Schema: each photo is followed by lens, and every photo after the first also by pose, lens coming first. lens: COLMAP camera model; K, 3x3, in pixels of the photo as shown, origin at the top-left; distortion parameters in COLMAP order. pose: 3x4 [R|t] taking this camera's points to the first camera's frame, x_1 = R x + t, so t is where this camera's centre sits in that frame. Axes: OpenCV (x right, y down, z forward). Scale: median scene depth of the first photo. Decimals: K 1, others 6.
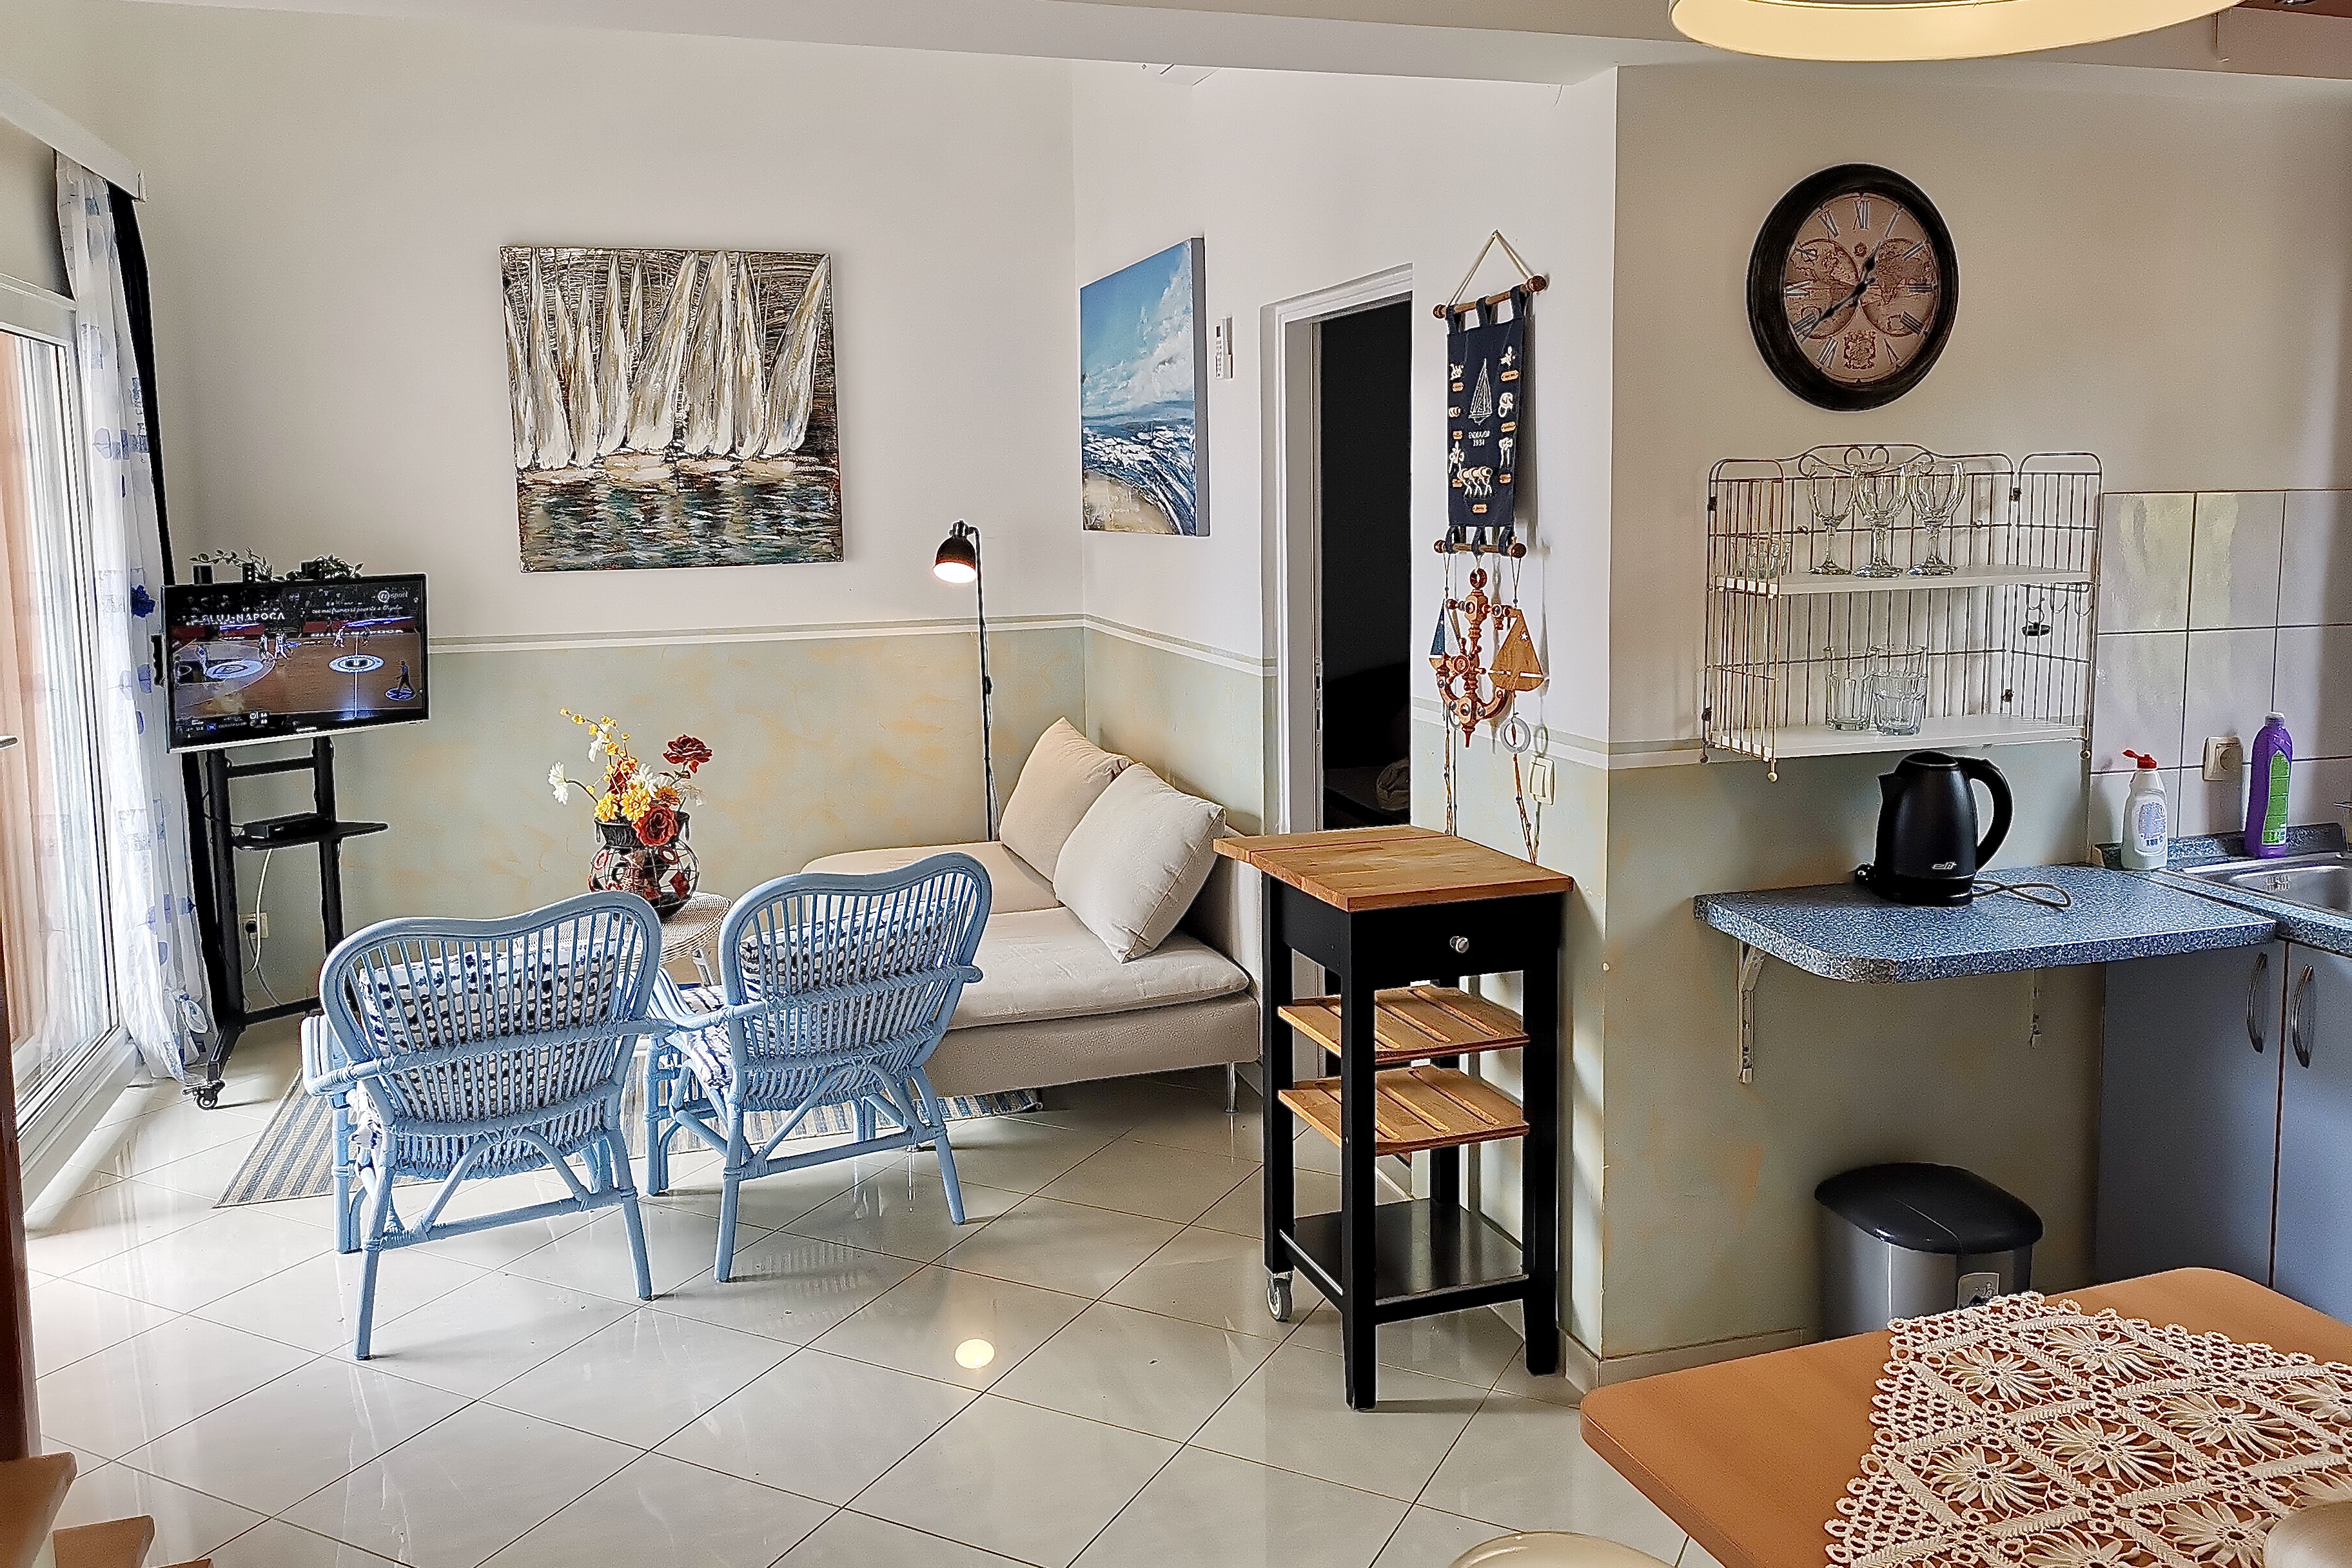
lens RADIAL K [[1774.1, 0, 1184.3], [0, 1774.1, 686.3], [0, 0, 1]] dist [0.042702, -0.057149]
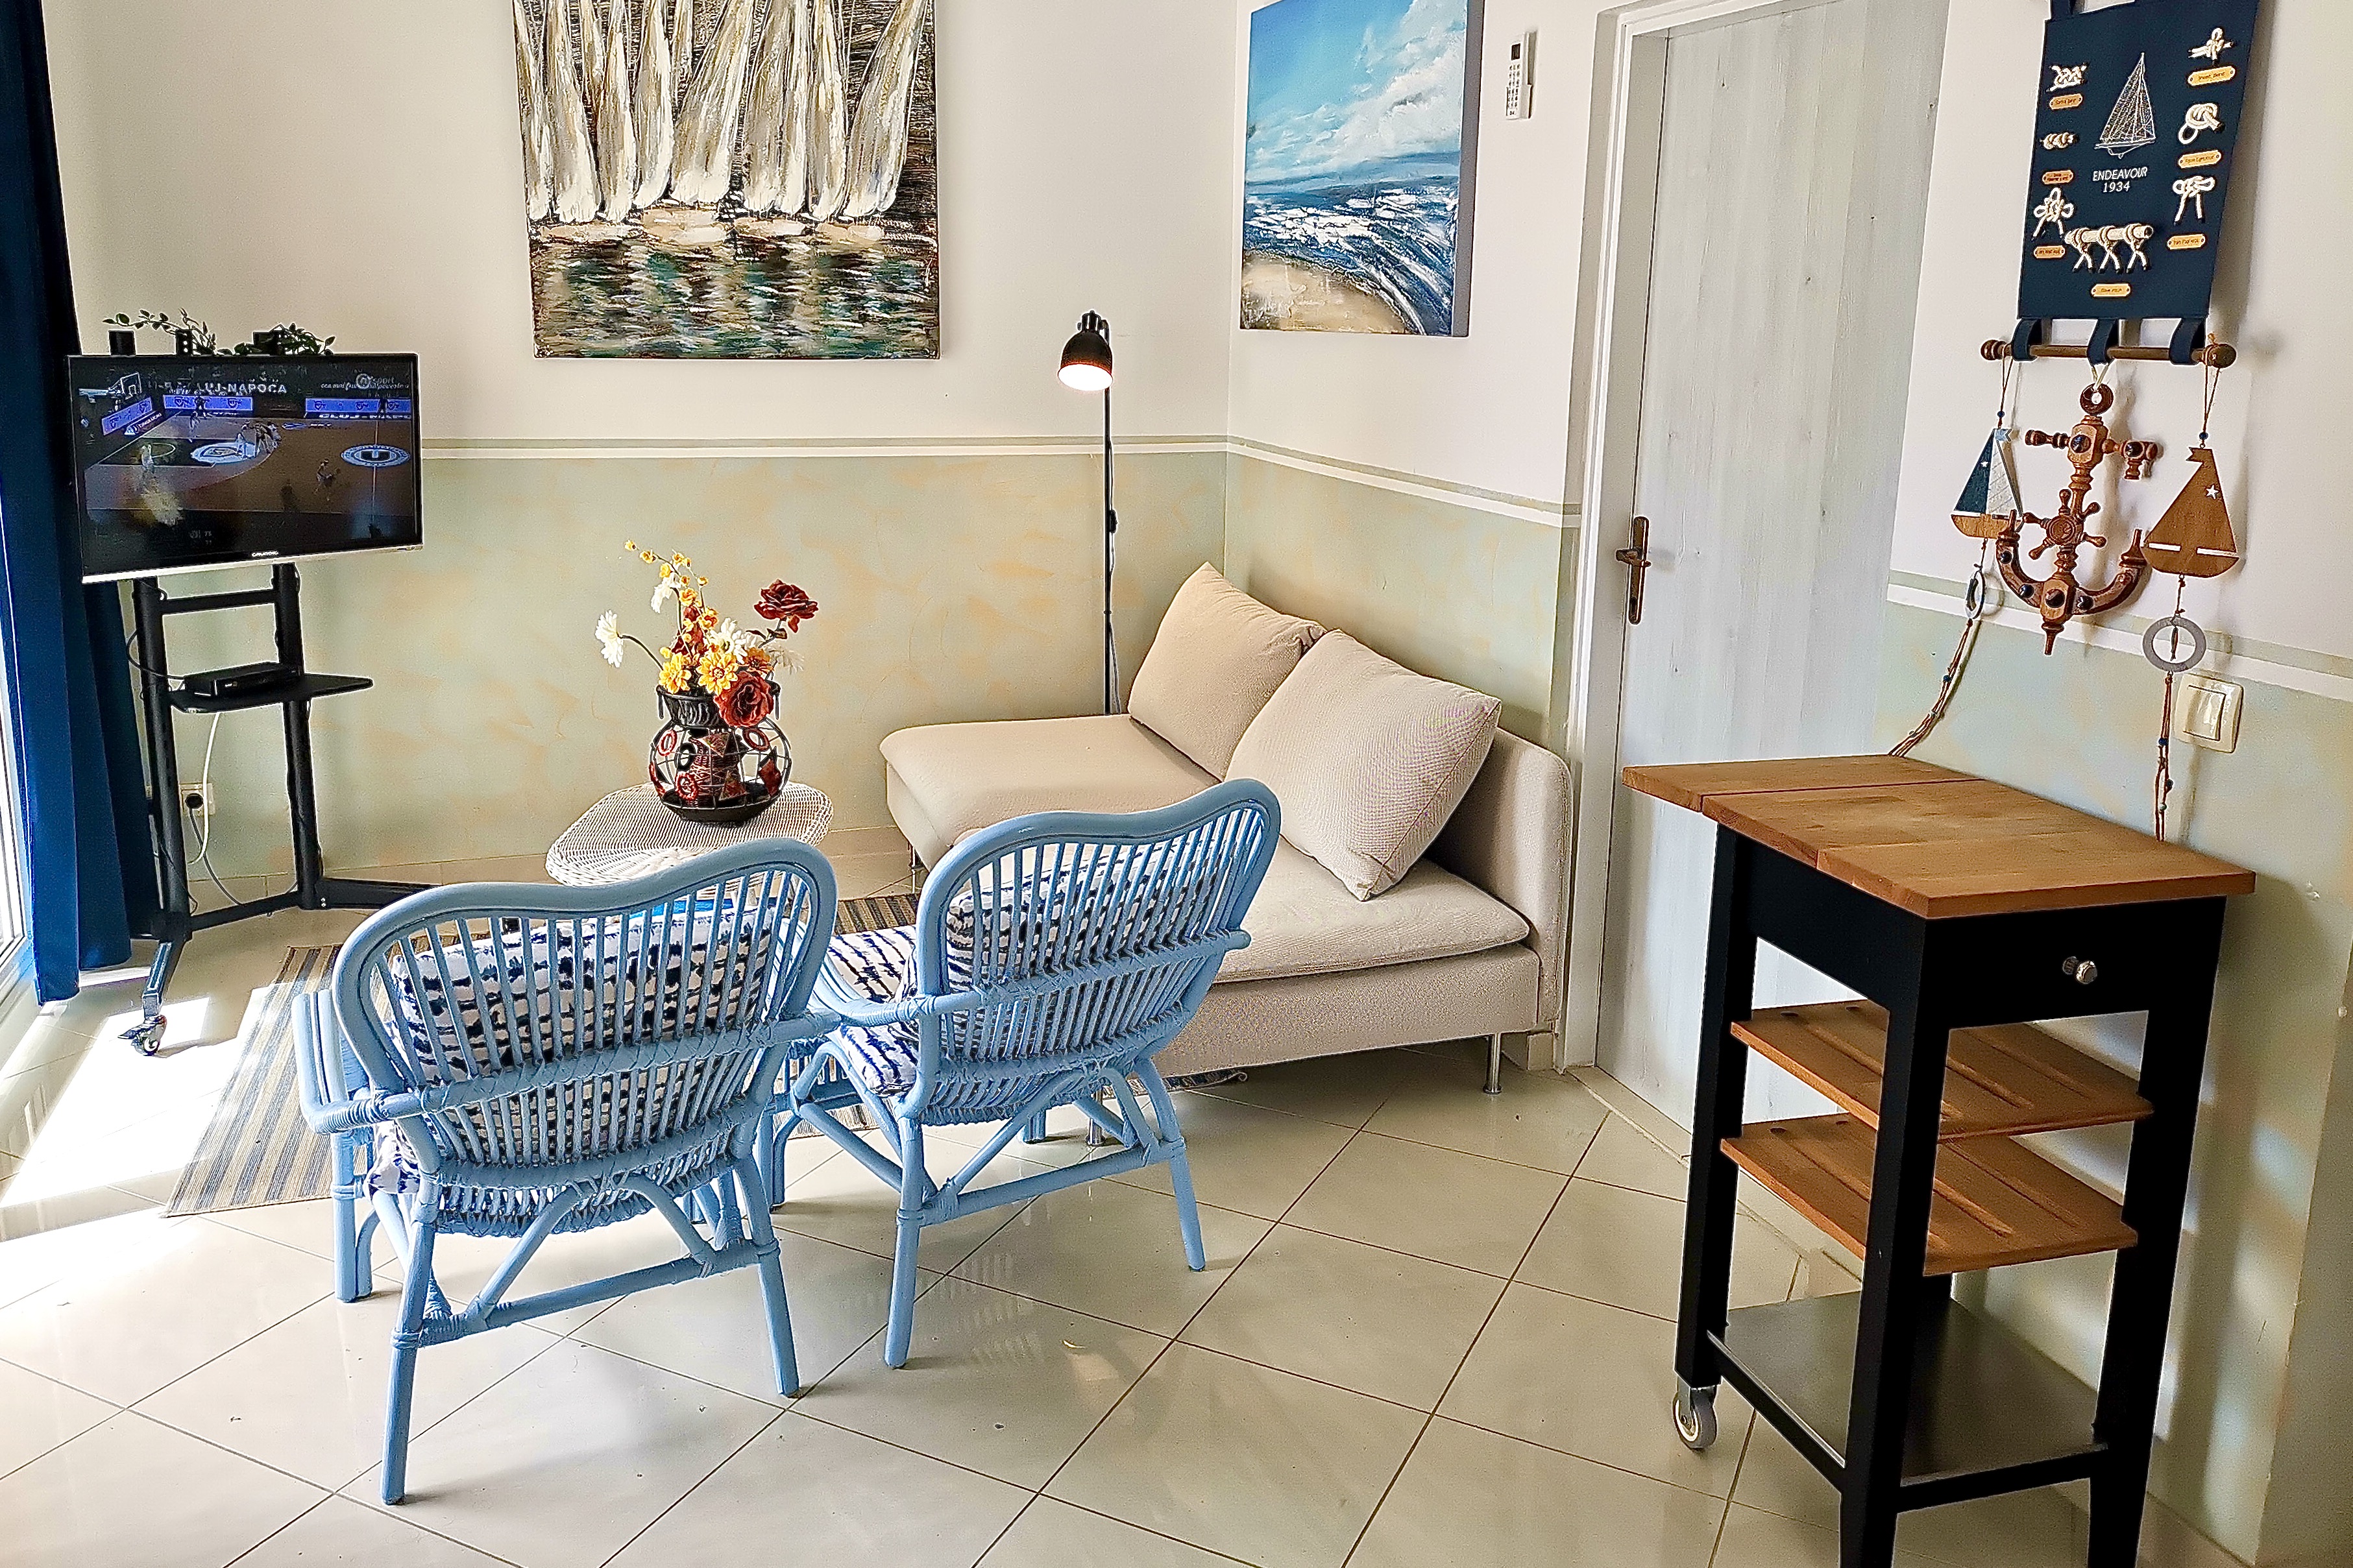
lens RADIAL K [[1791.8, 0, 1171.8], [0, 1791.8, 689.6], [0, 0, 1]] dist [0.063380, -0.089282]
pose [[0.999257, 0.028602, 0.025837, -0.172035], [-0.030995, 0.994747, 0.097559, -0.007892], [-0.022910, -0.098287, 0.994894, 0.303513]]
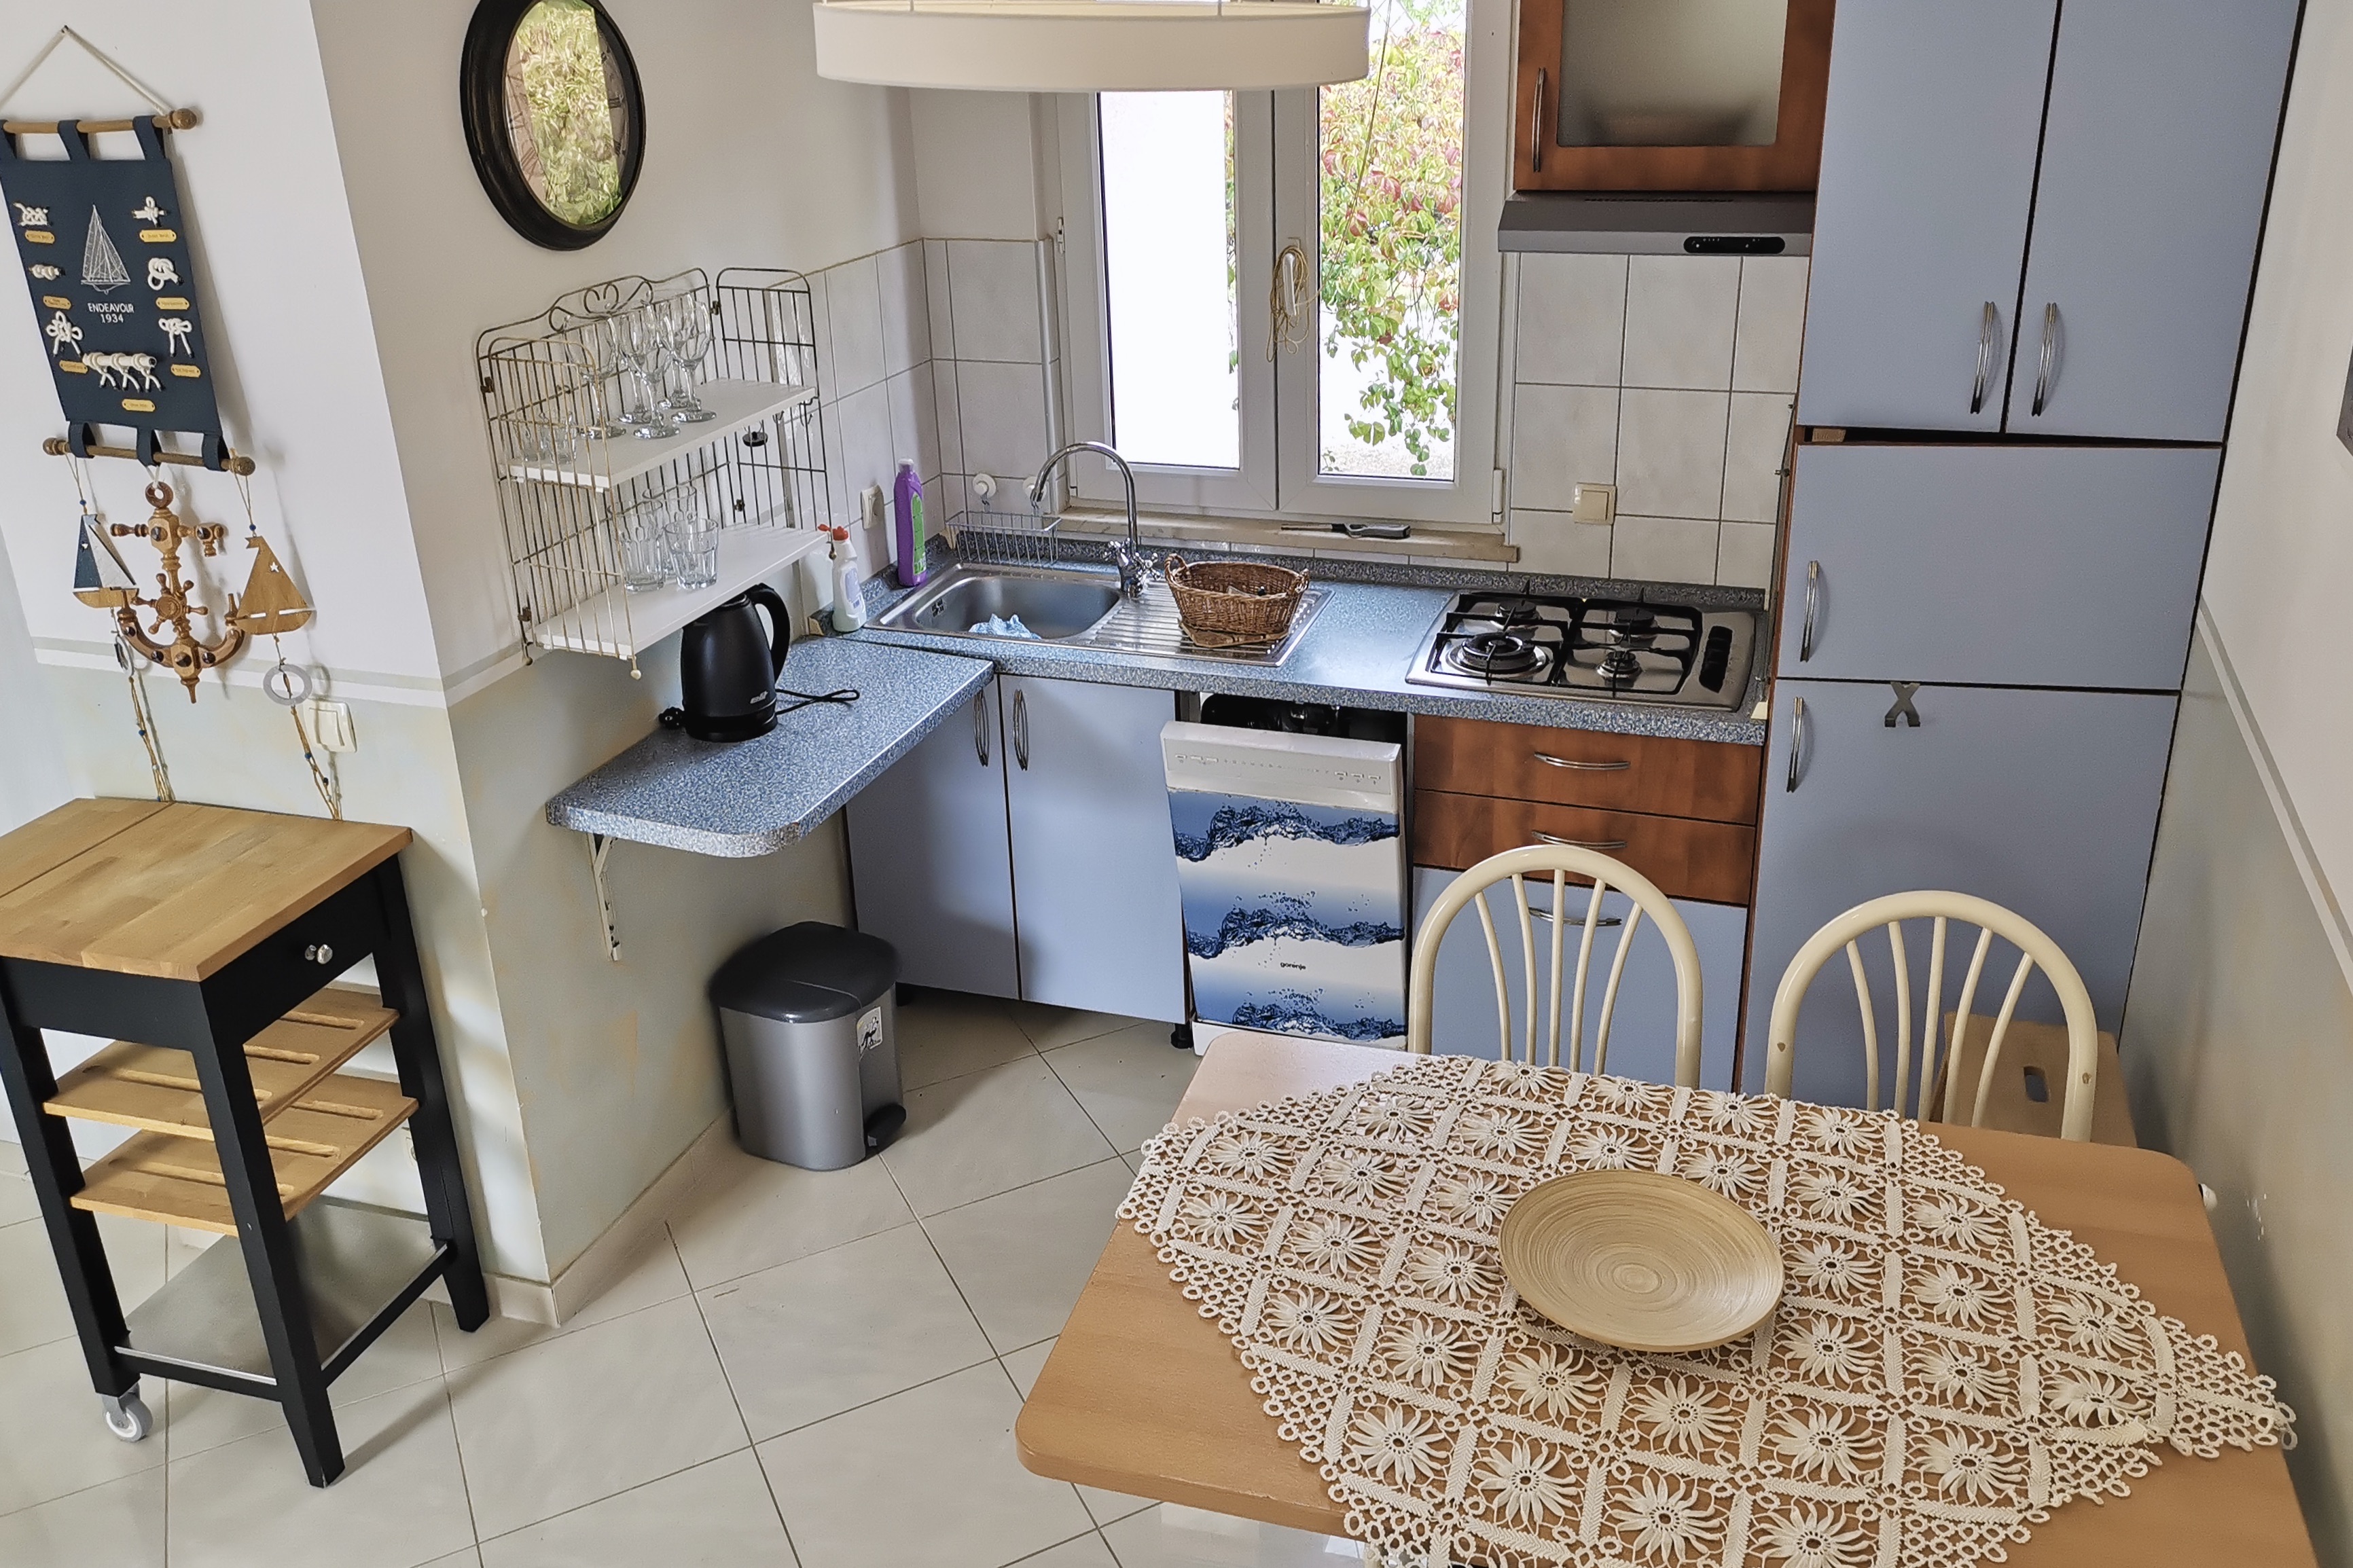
lens RADIAL K [[1922.8, 0, 1168.2], [0, 1922.8, 722.0], [0, 0, 1]] dist [0.078409, -0.076376]
pose [[0.601175, -0.306442, 0.738025, -0.209417], [0.110114, 0.946508, 0.303312, -0.161108], [-0.791494, -0.101077, 0.602761, 0.114794]]
